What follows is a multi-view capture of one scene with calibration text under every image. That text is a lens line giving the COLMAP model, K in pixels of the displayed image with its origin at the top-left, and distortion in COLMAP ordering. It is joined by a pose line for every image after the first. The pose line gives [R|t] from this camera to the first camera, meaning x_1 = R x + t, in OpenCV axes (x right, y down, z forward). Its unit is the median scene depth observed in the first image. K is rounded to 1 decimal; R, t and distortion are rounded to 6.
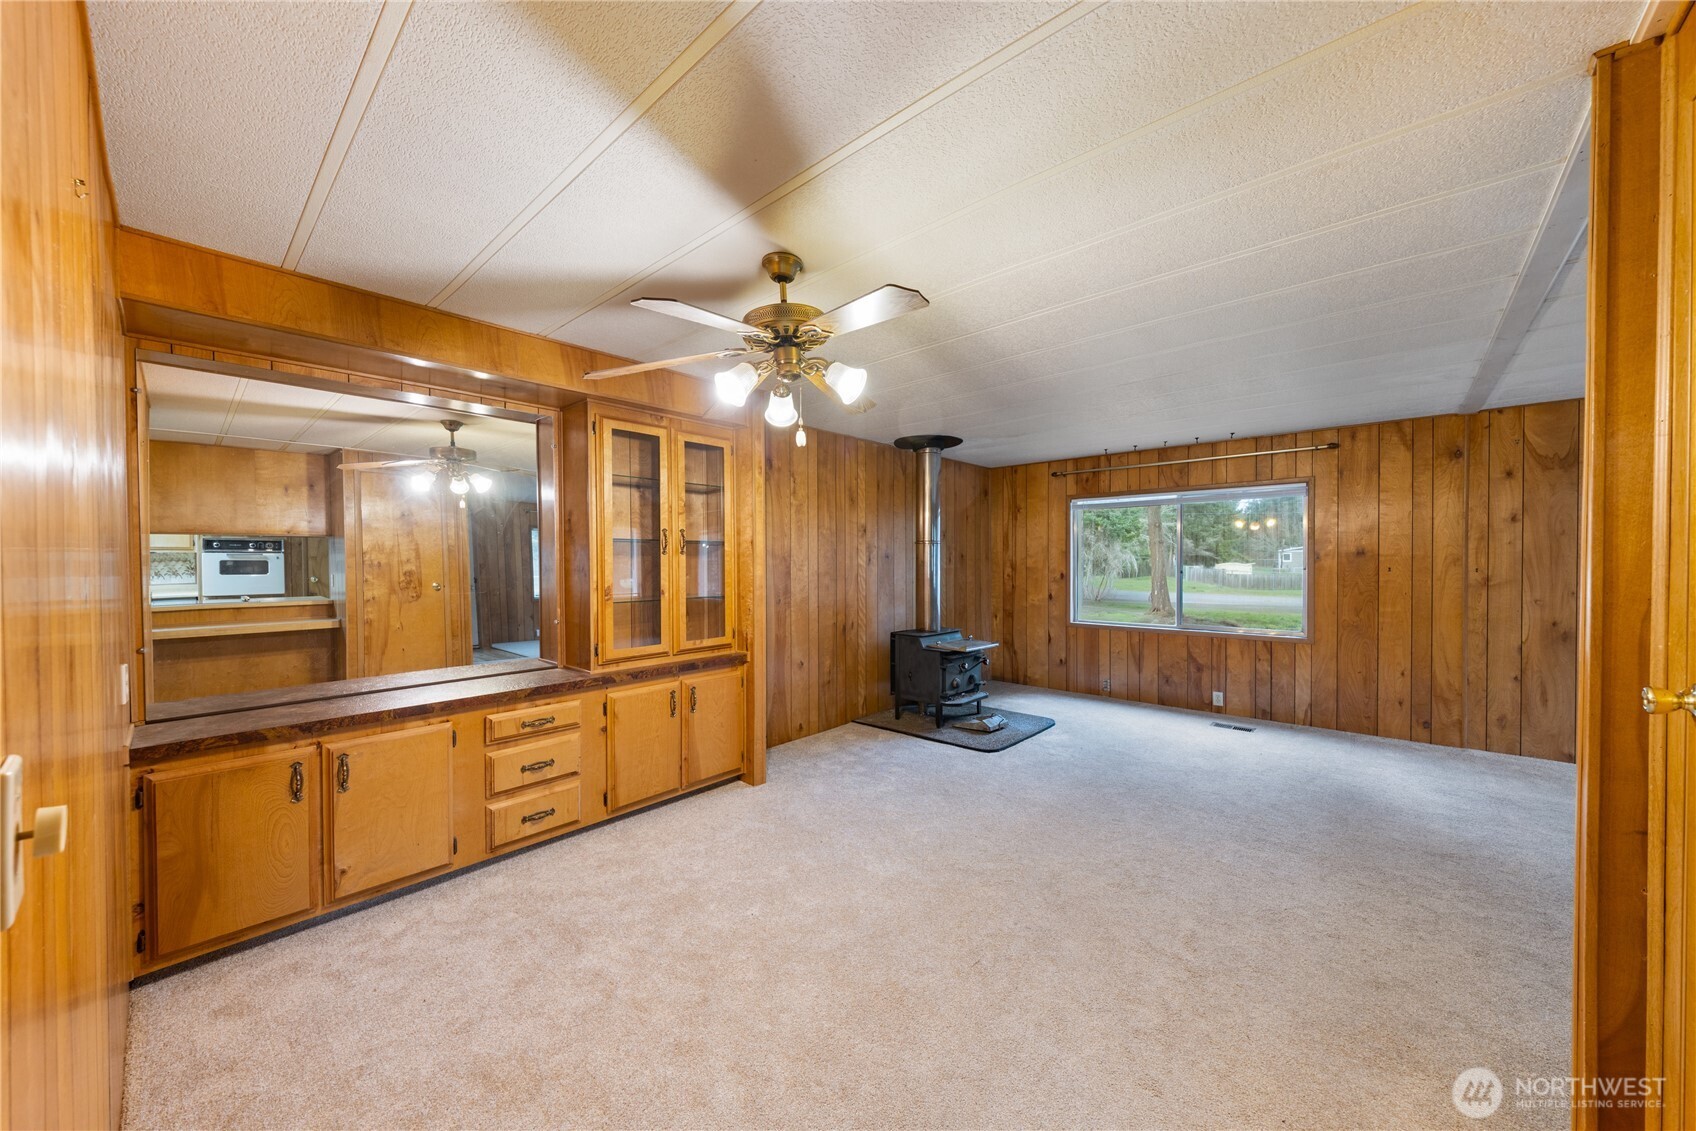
lens RADIAL K [[612.1, 0, 844.9], [0, 612.1, 567.9], [0, 0, 1]] dist [0.008002, -0.002607]
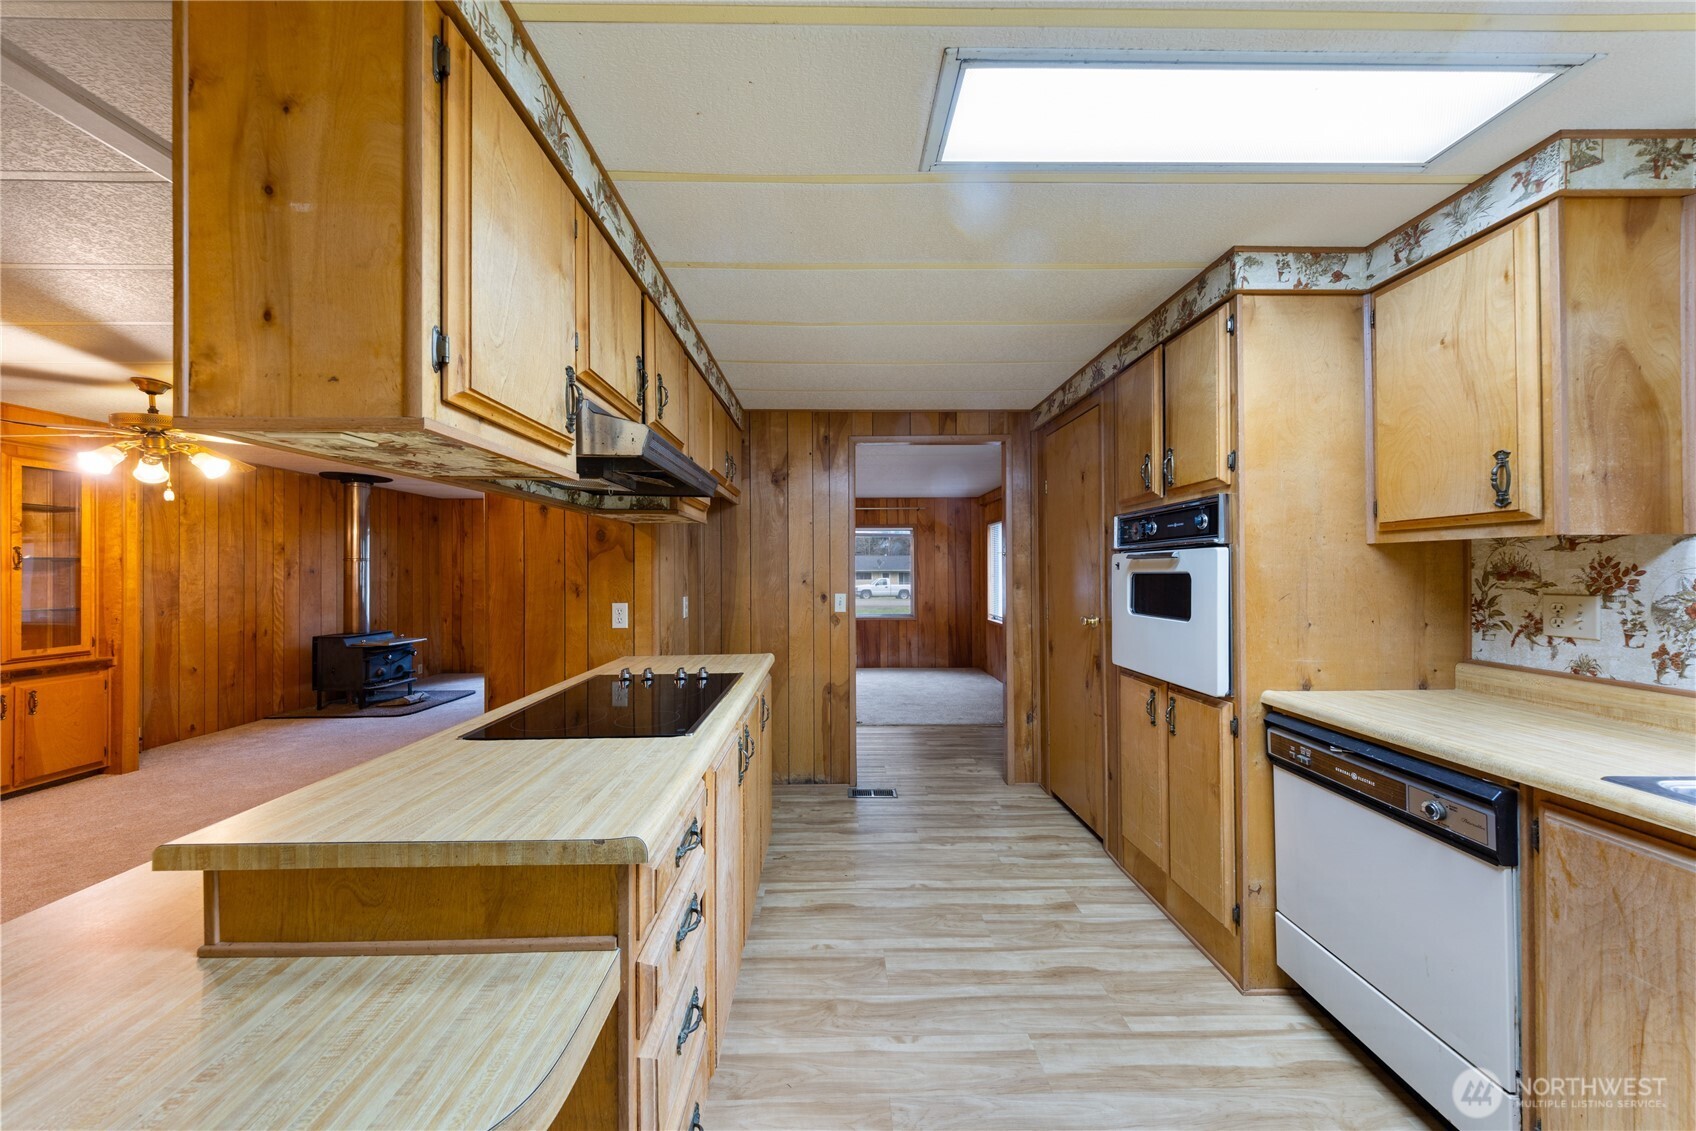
lens RADIAL K [[555.3, 0, 835.5], [0, 555.3, 566.7], [0, 0, 1]] dist [0.006020, -0.001935]
pose [[0.734348, 0.005776, 0.678749, 0.098763], [0.011615, 0.999710, -0.021073, 0.007364], [-0.678674, 0.023359, 0.734068, -0.548116]]
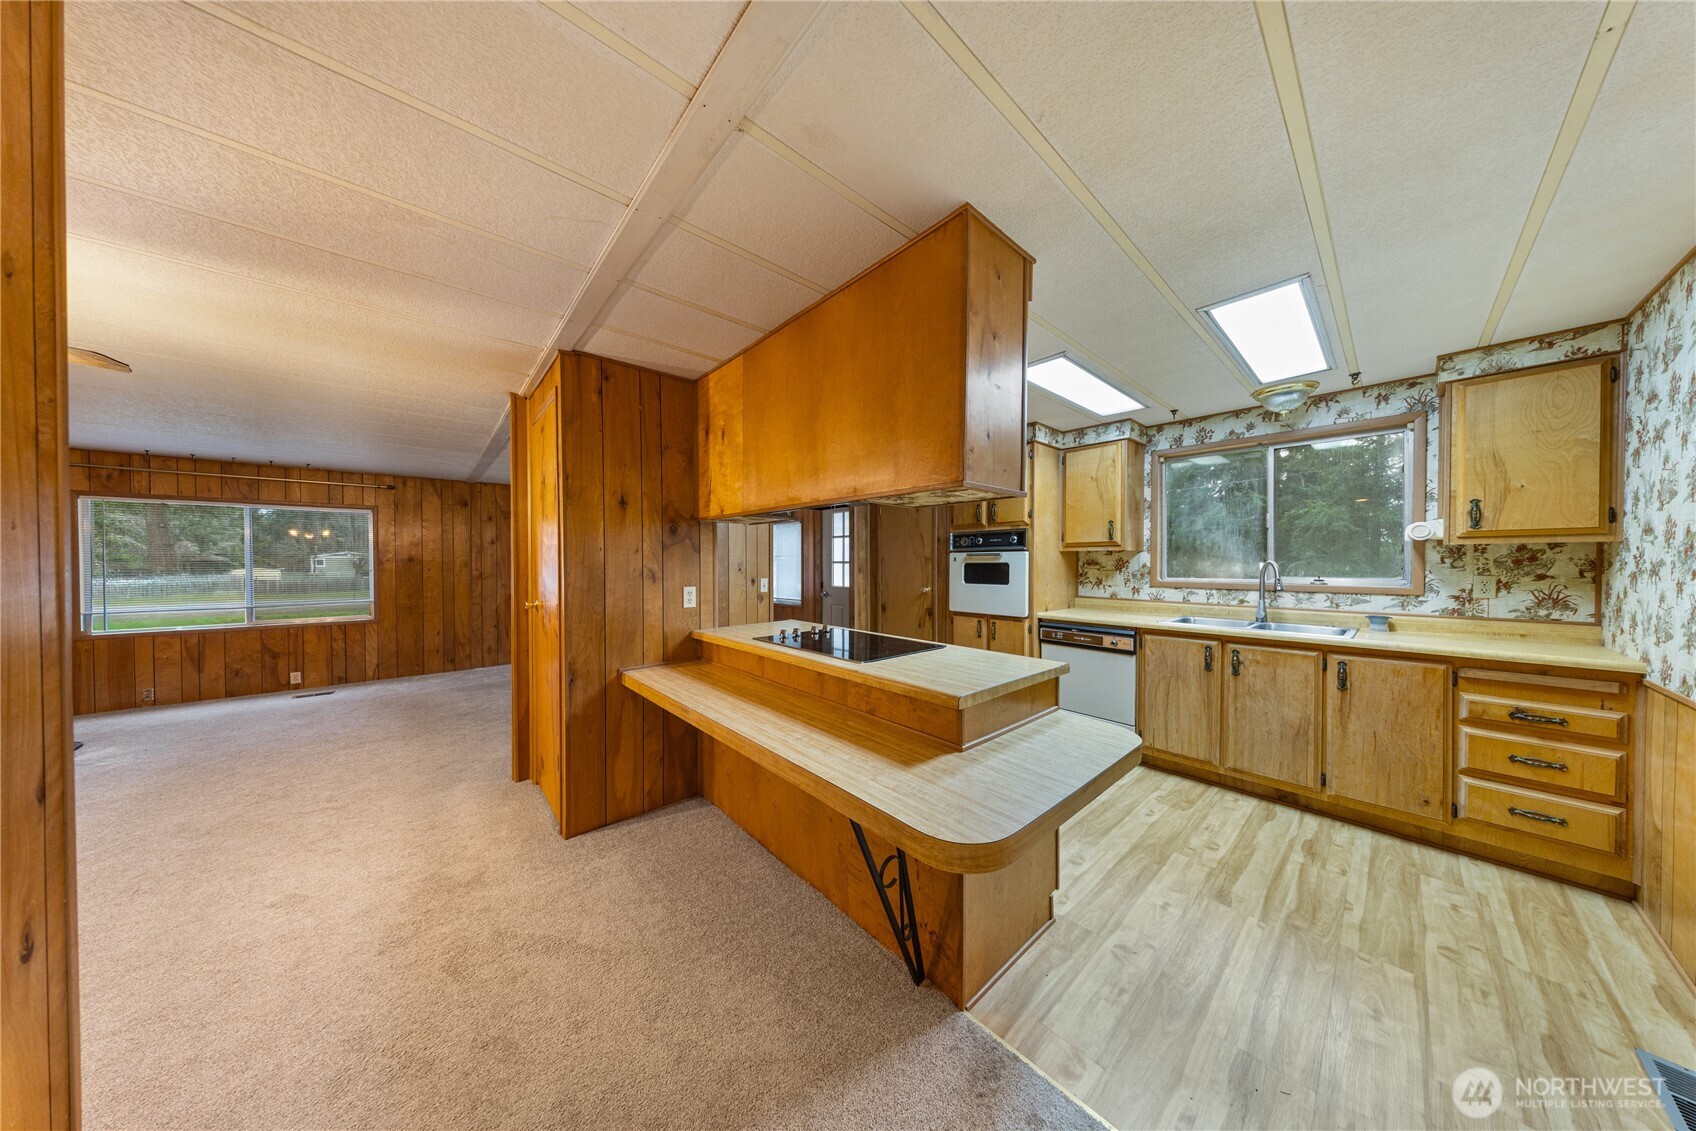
lens RADIAL K [[483.0, 0, 837.5], [0, 483.0, 568.2], [0, 0, 1]] dist [-0.004665, -0.000252]
pose [[0.123816, -0.008113, 0.992272, -0.247857], [0.014742, 0.999871, 0.006336, 0.006170], [-0.992196, 0.013844, 0.123920, -0.231240]]
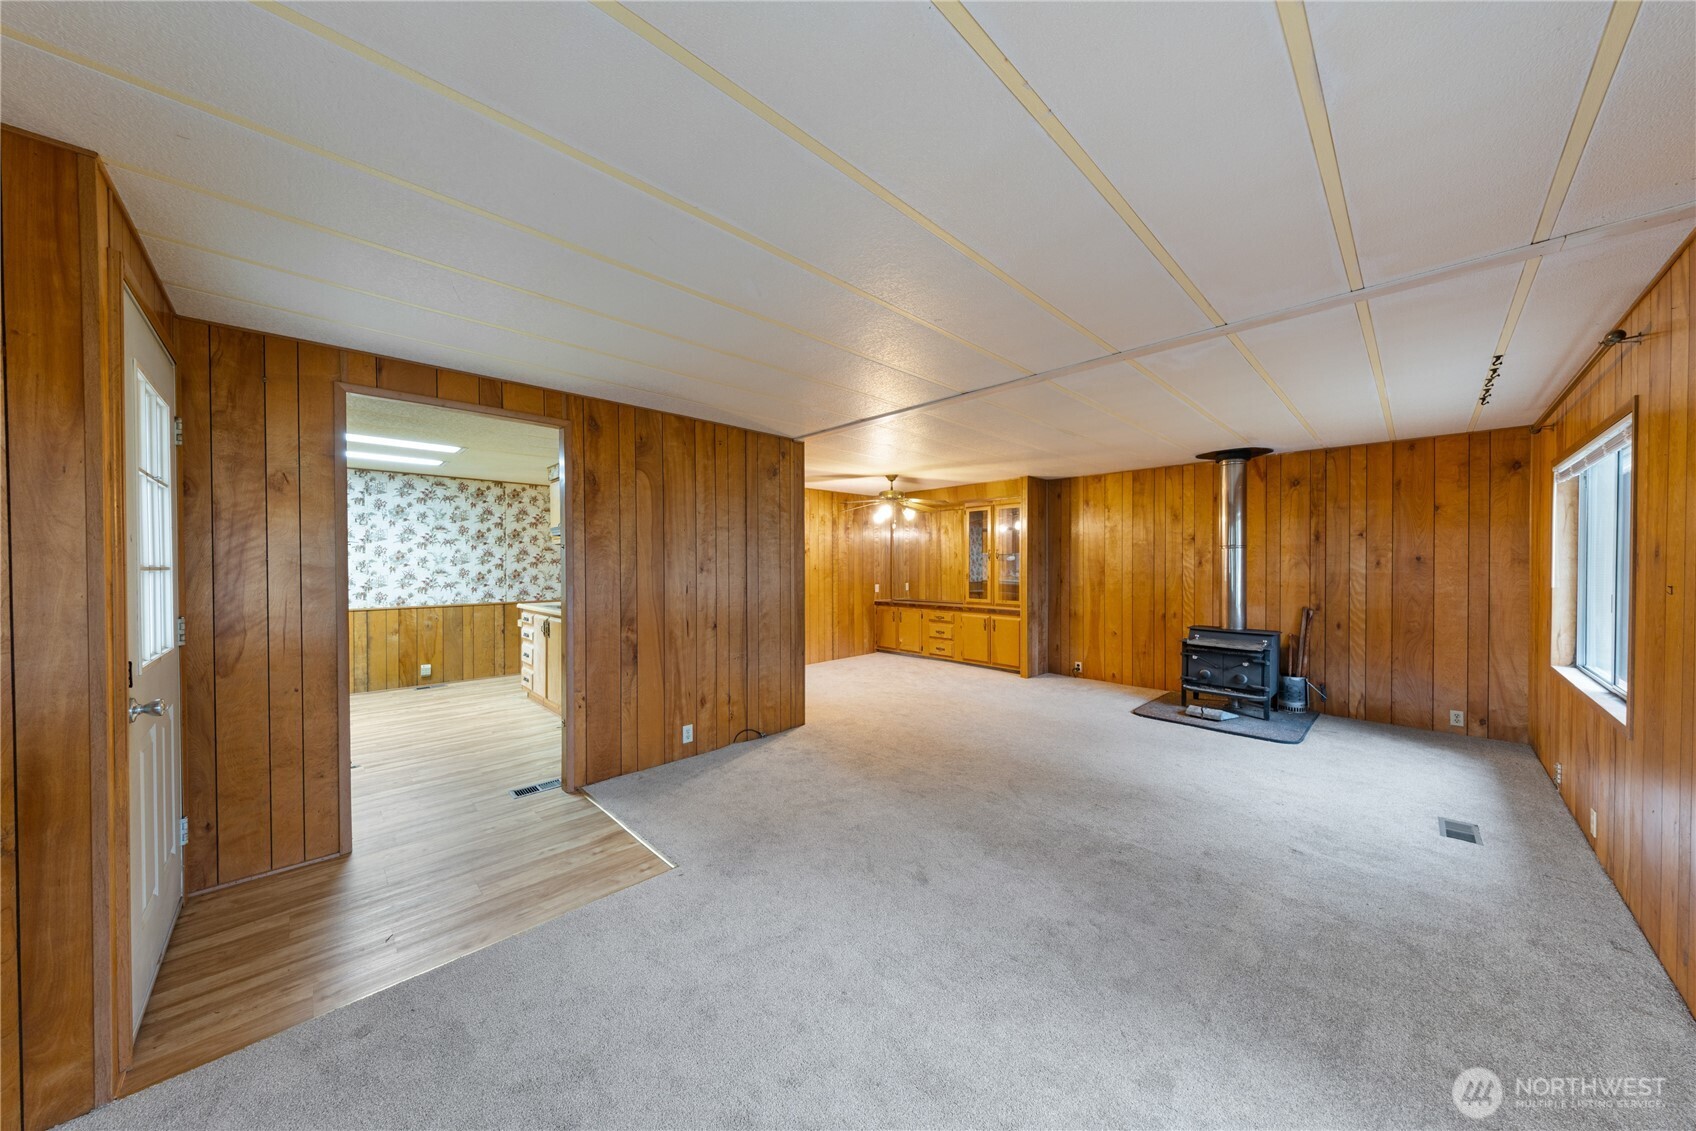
lens RADIAL K [[555.3, 0, 847.9], [0, 555.3, 570.2], [0, 0, 1]] dist [0.006020, -0.001935]
pose [[-0.063181, 0.016367, -0.997868, 1.387080], [-0.011108, 0.999792, 0.017102, -0.012210], [0.997940, 0.012165, -0.062986, 0.453472]]
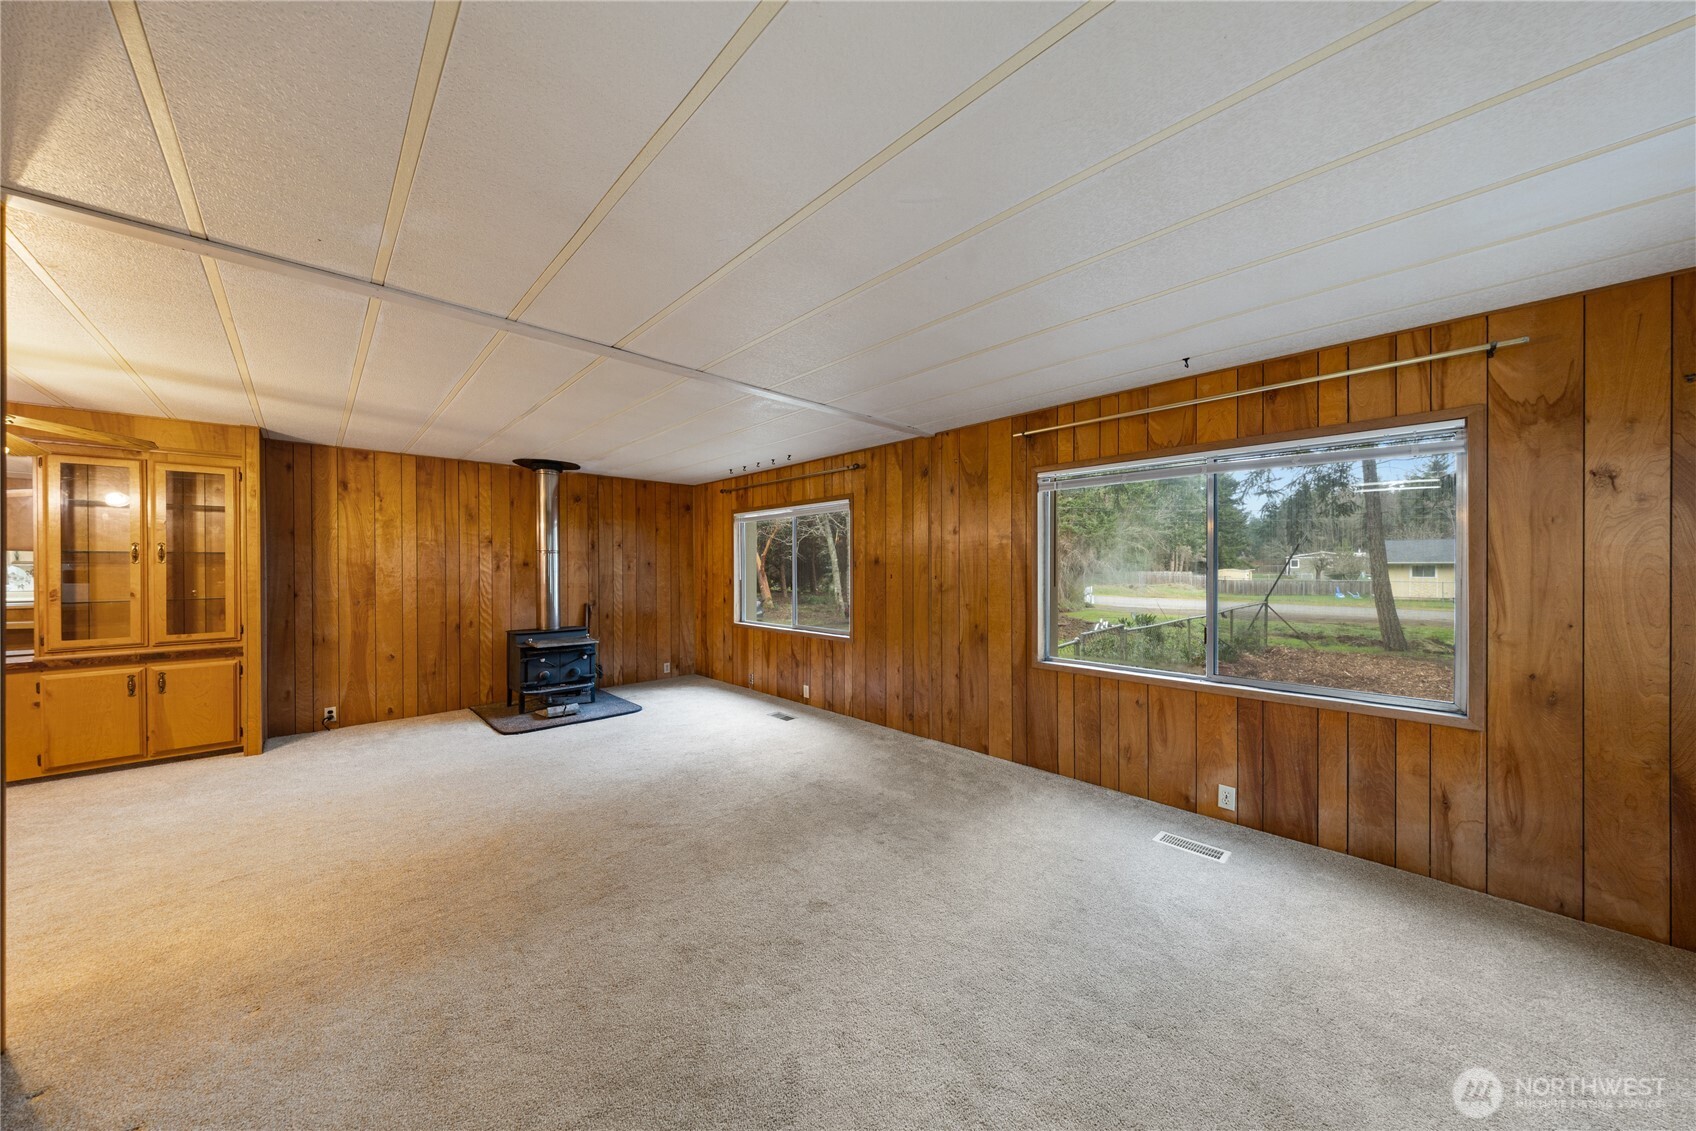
lens RADIAL K [[555.3, 0, 834.6], [0, 555.3, 567.5], [0, 0, 1]] dist [0.006020, -0.001935]
pose [[0.997234, 0.000211, -0.074323, 0.898860], [-0.000971, 0.999948, -0.010181, -0.003286], [0.074317, 0.010225, 0.997182, -0.007370]]
